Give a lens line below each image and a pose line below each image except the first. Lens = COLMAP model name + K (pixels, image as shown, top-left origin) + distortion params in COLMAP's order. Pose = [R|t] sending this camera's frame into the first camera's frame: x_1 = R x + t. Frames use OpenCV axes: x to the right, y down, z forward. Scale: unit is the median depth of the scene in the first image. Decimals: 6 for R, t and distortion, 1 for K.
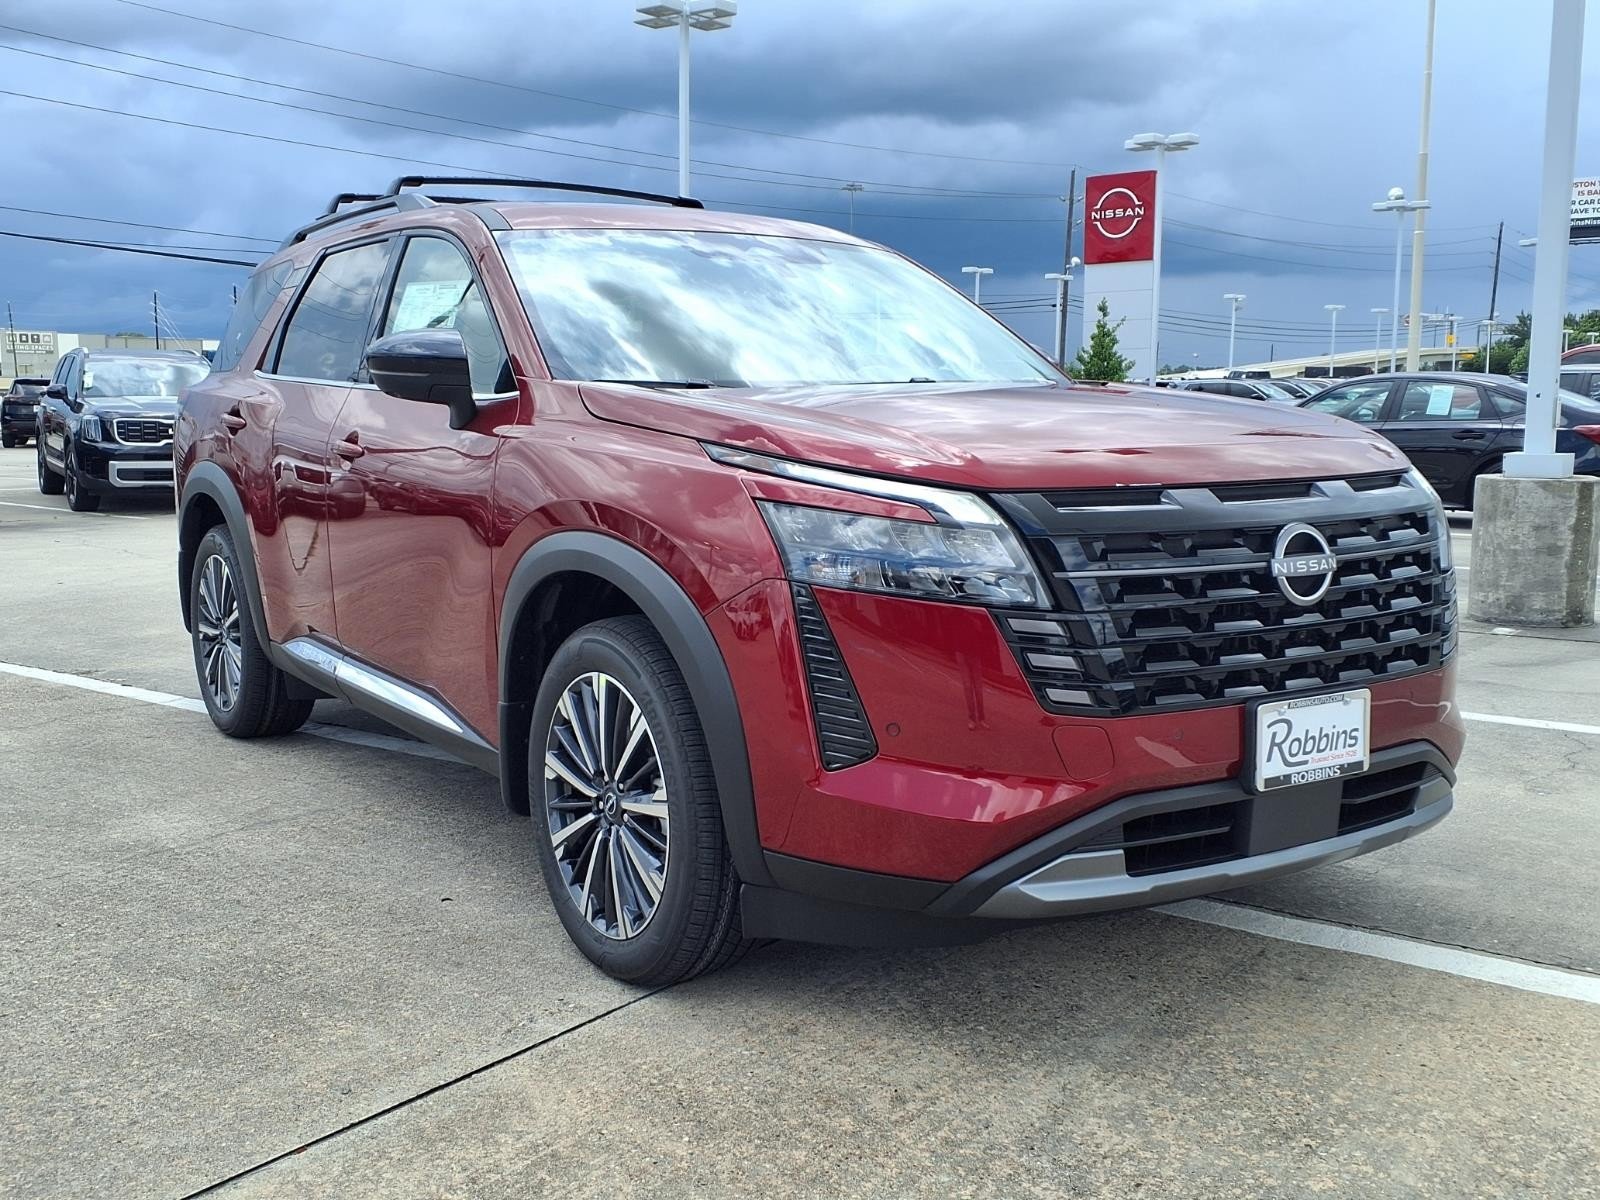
lens RADIAL K [[1616.3, 0, 799.5], [0, 1616.3, 607.7], [0, 0, 1]] dist [0.118962, -0.251851]
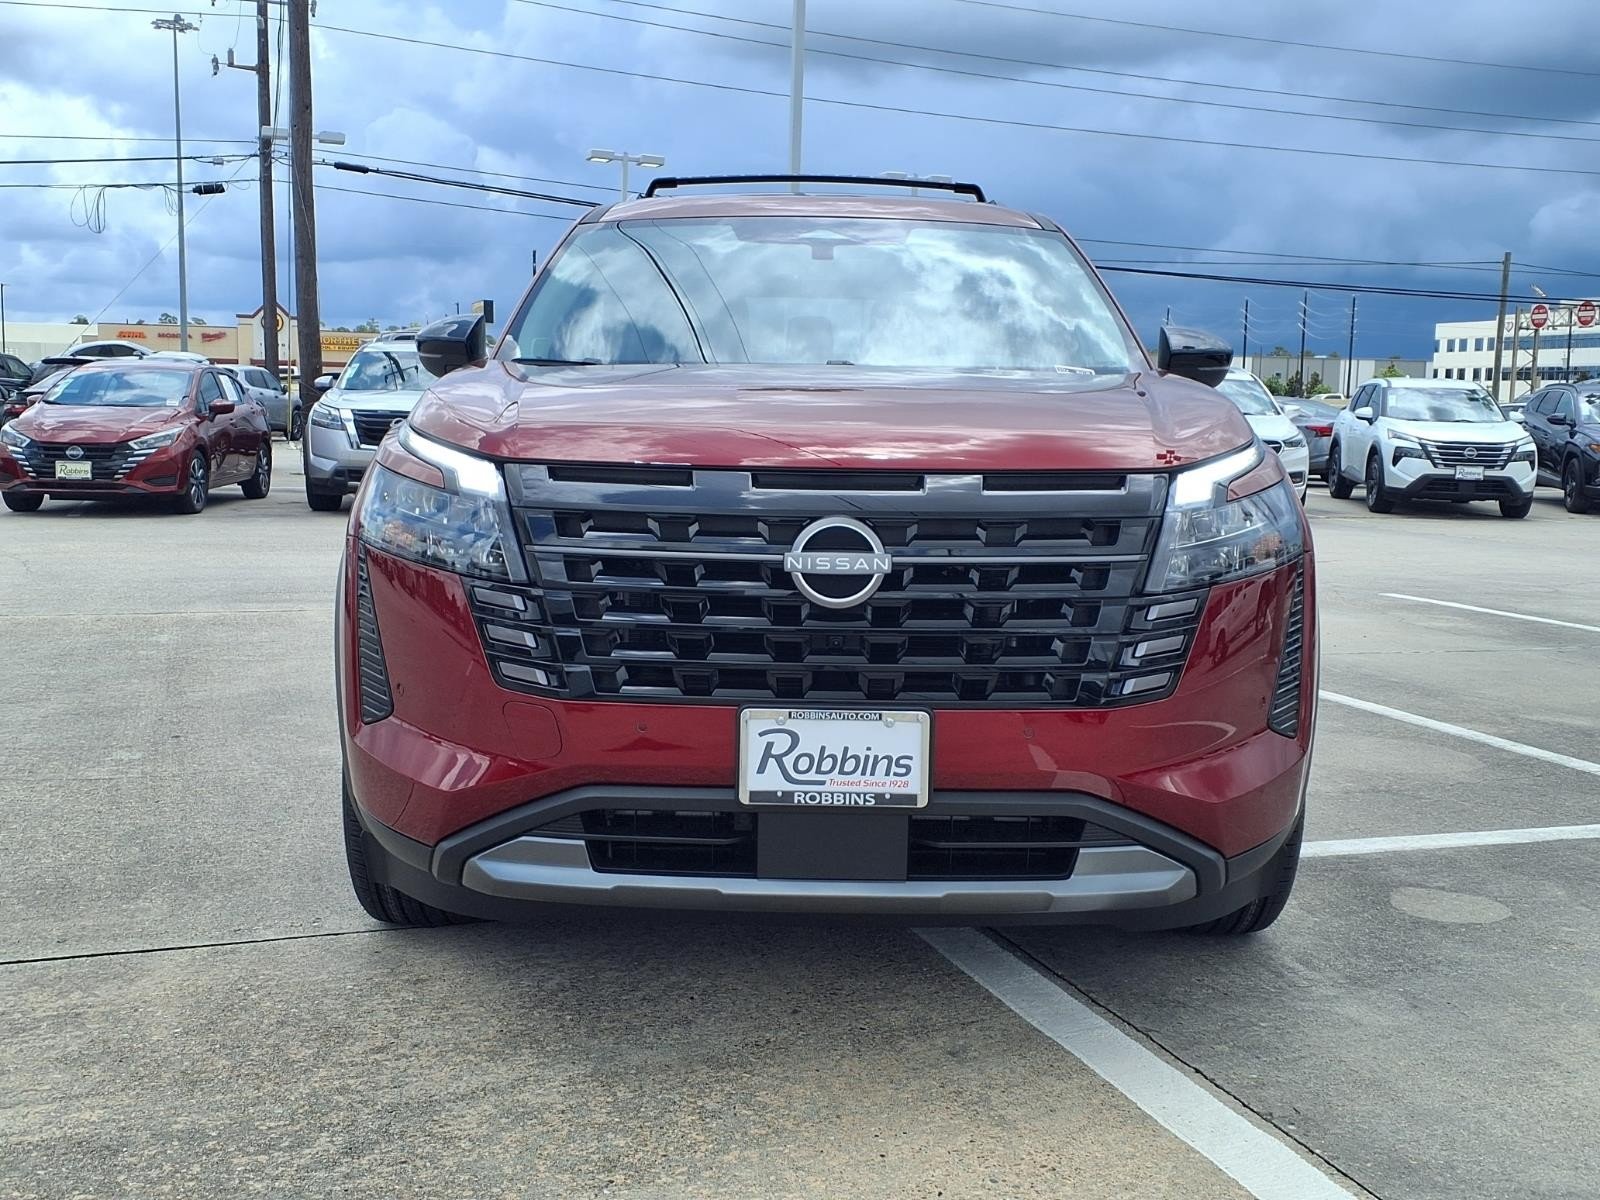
lens RADIAL K [[1683.8, 0, 801.0], [0, 1683.8, 575.3], [0, 0, 1]] dist [0.132950, -0.305544]
pose [[0.831371, 0.067201, -0.551640, 0.808201], [-0.090766, 0.995752, -0.015490, -0.003140], [0.548255, 0.062948, 0.833939, 0.218177]]
